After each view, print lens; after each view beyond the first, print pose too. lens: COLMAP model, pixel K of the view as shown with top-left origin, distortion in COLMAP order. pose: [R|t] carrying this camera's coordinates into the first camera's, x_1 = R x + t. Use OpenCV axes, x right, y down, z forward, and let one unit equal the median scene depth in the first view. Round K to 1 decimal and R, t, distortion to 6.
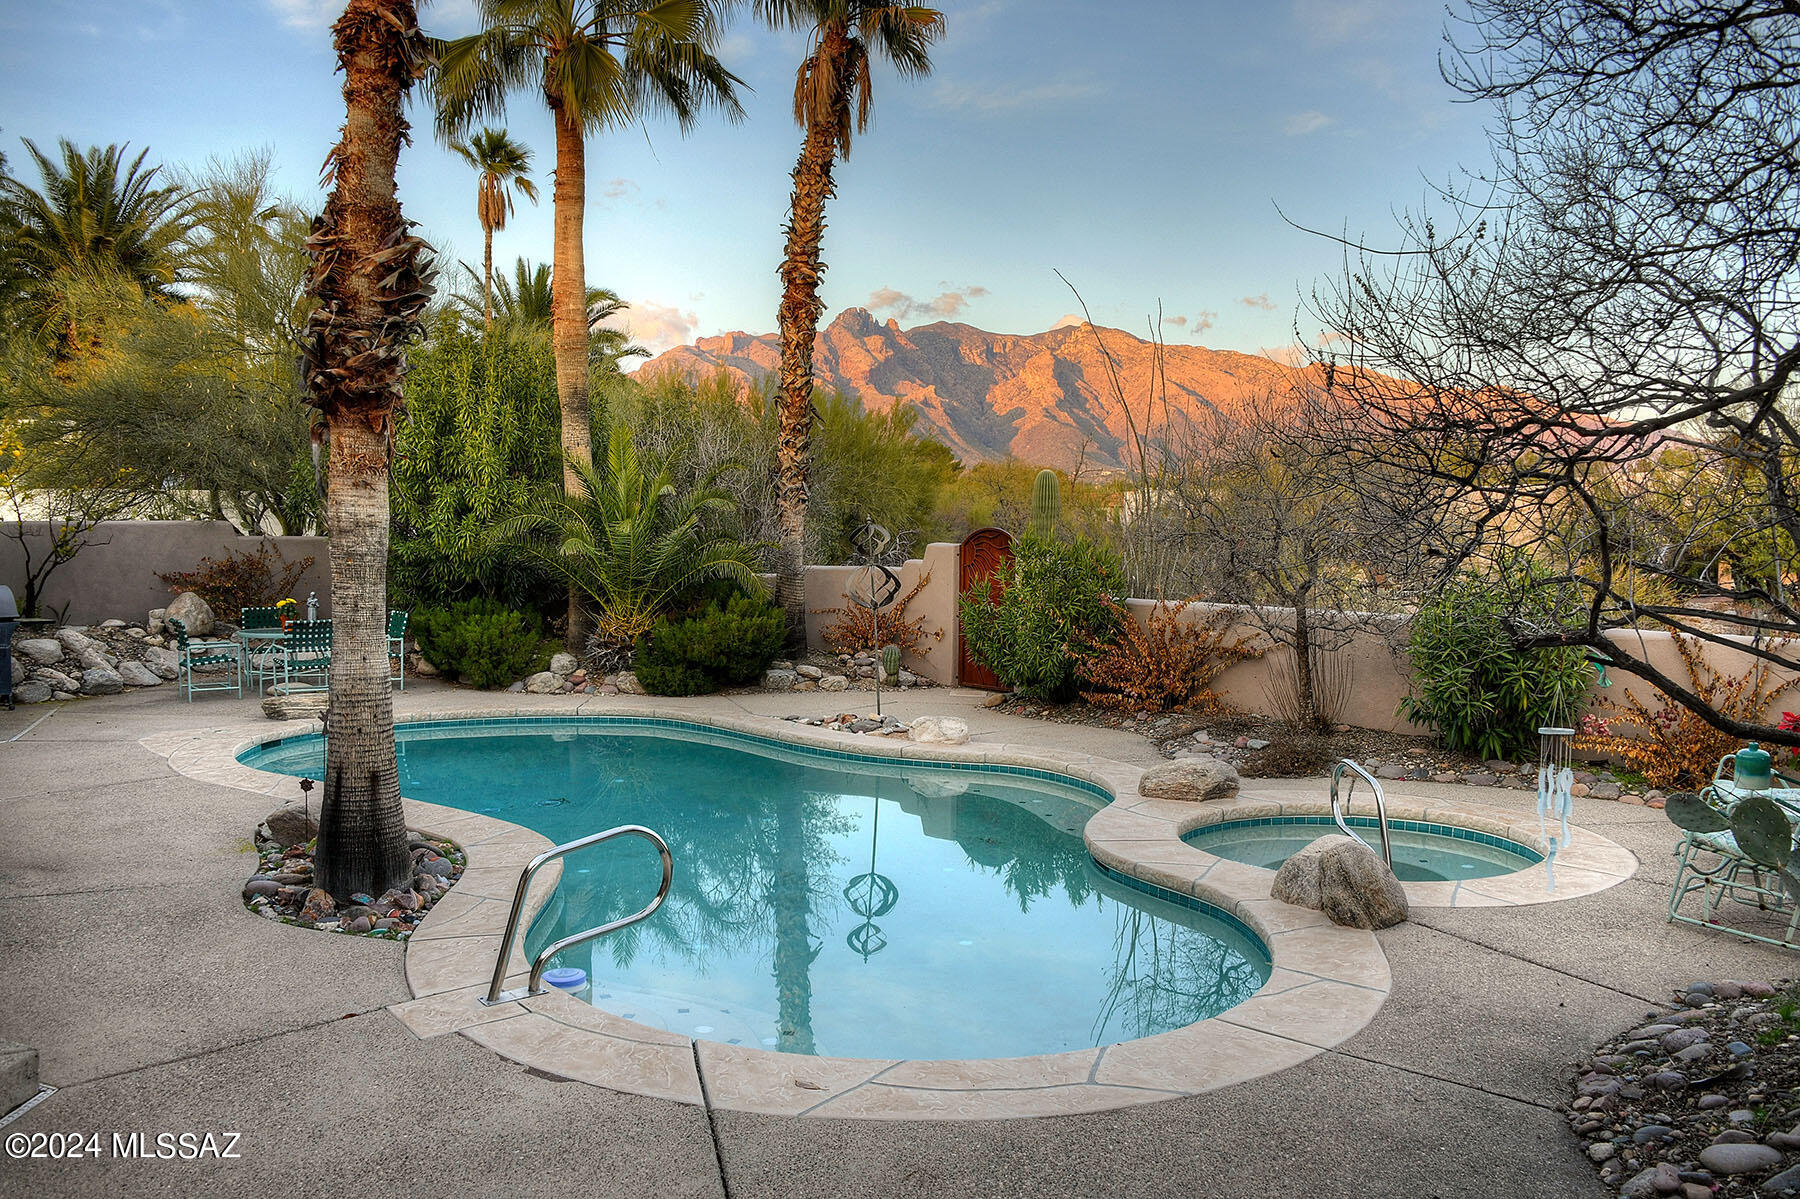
lens RADIAL K [[1470.0, 0, 899.5], [0, 1470.0, 602.2], [0, 0, 1]] dist [-0.019226, -0.011009]
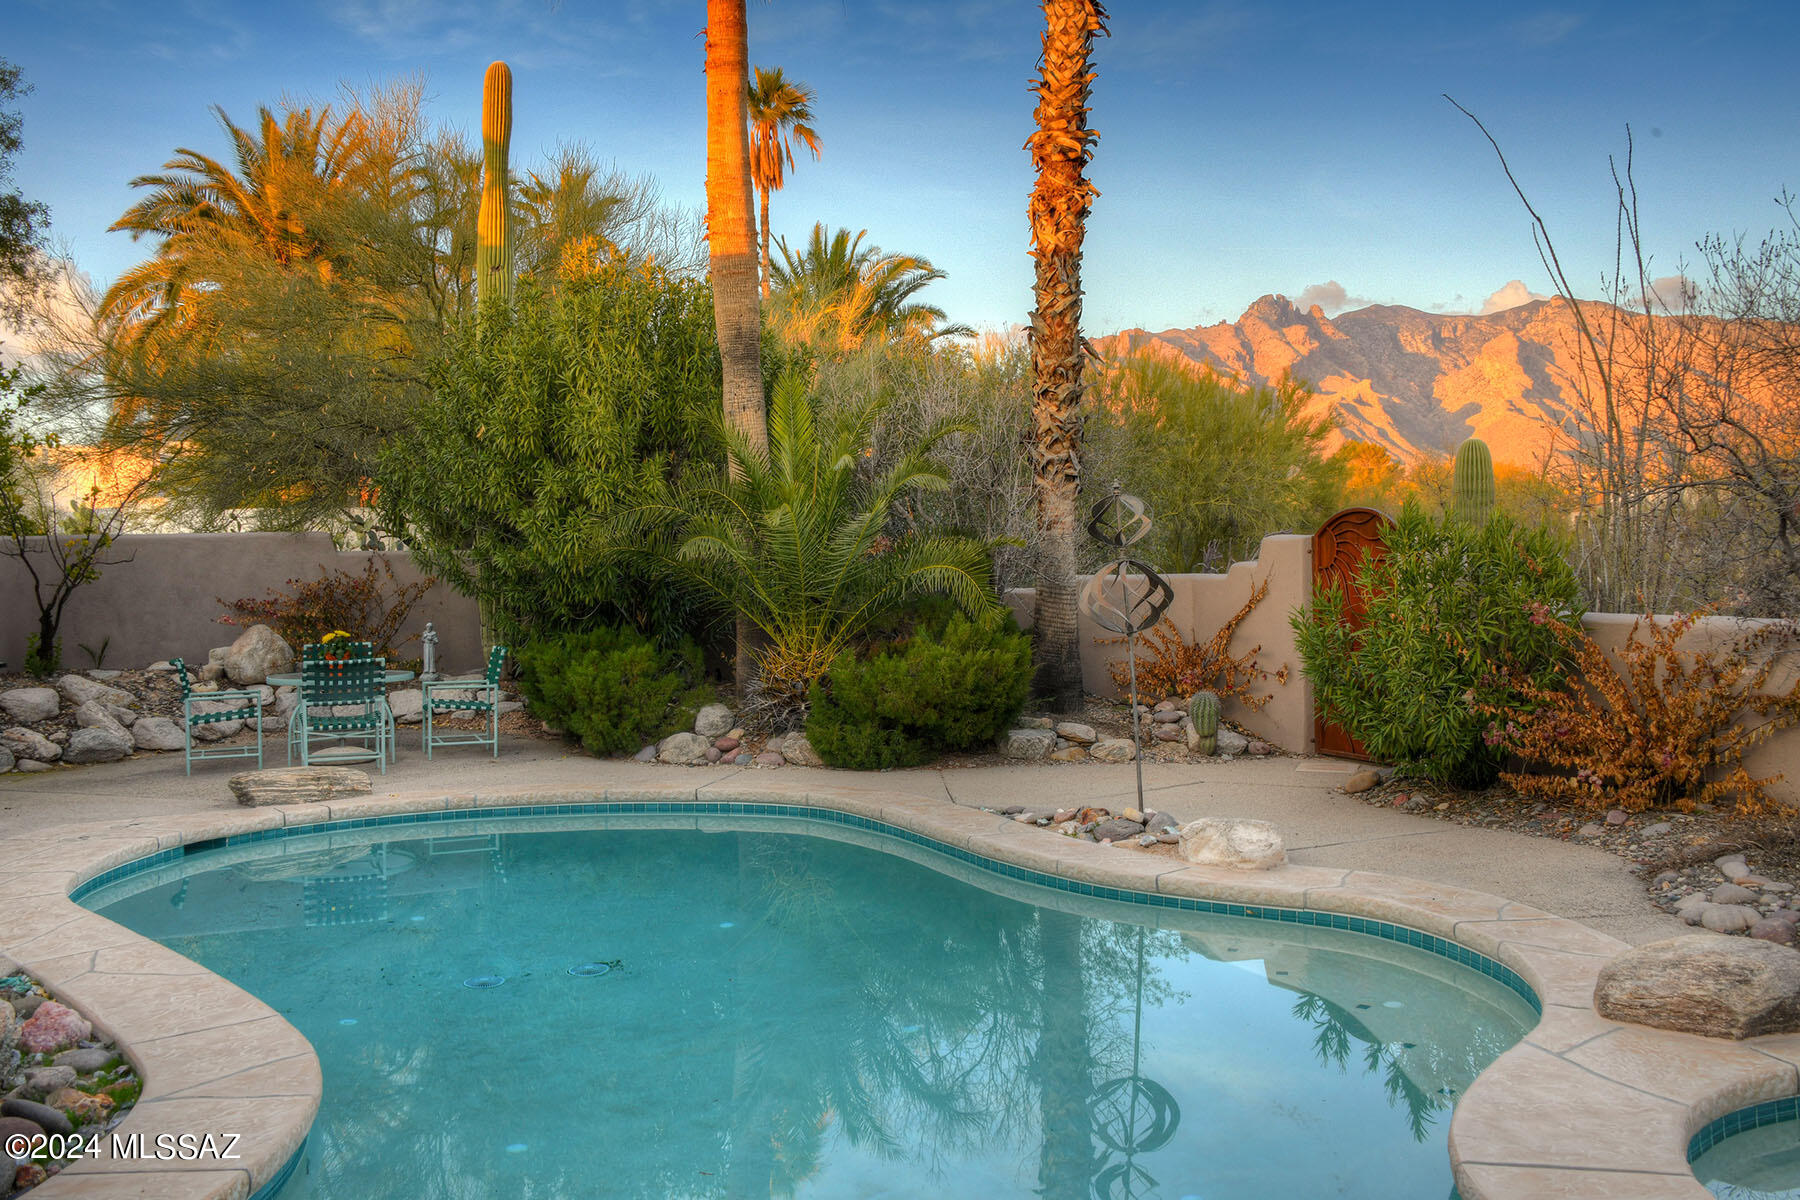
lens RADIAL K [[1638.4, 0, 878.4], [0, 1638.4, 543.8], [0, 0, 1]] dist [-0.027325, 0.051172]
pose [[0.962616, -0.027058, -0.269515, 0.056661], [0.011741, 0.998231, -0.058284, 0.004672], [0.270615, 0.052941, 0.961231, 0.275800]]
